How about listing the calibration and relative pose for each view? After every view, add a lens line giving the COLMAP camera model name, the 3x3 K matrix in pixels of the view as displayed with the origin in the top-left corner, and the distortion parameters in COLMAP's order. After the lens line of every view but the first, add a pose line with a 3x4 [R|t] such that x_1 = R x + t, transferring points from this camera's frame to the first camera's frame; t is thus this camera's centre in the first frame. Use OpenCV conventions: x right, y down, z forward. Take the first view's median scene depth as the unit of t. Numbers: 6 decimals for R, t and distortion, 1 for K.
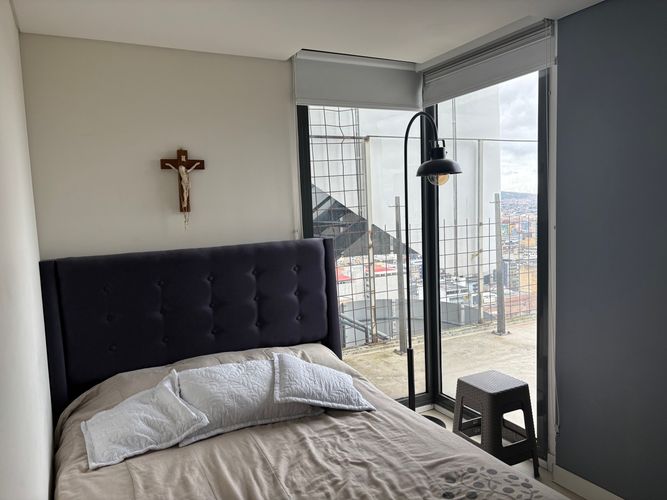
lens RADIAL K [[500.1, 0, 335.7], [0, 500.1, 251.5], [0, 0, 1]] dist [0.052986, -0.053970]
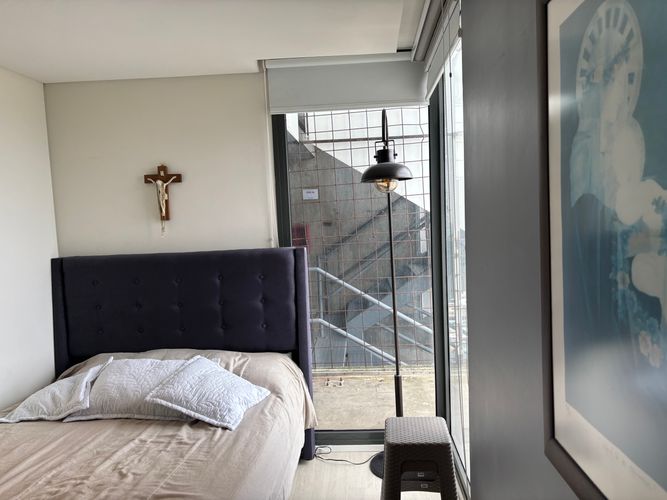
lens RADIAL K [[500.1, 0, 335.7], [0, 500.1, 251.5], [0, 0, 1]] dist [0.052986, -0.053970]
pose [[0.860481, 0.043309, -0.507638, 0.626060], [-0.040185, 0.999046, 0.017117, -0.044705], [0.507895, 0.005670, 0.861401, 0.224942]]
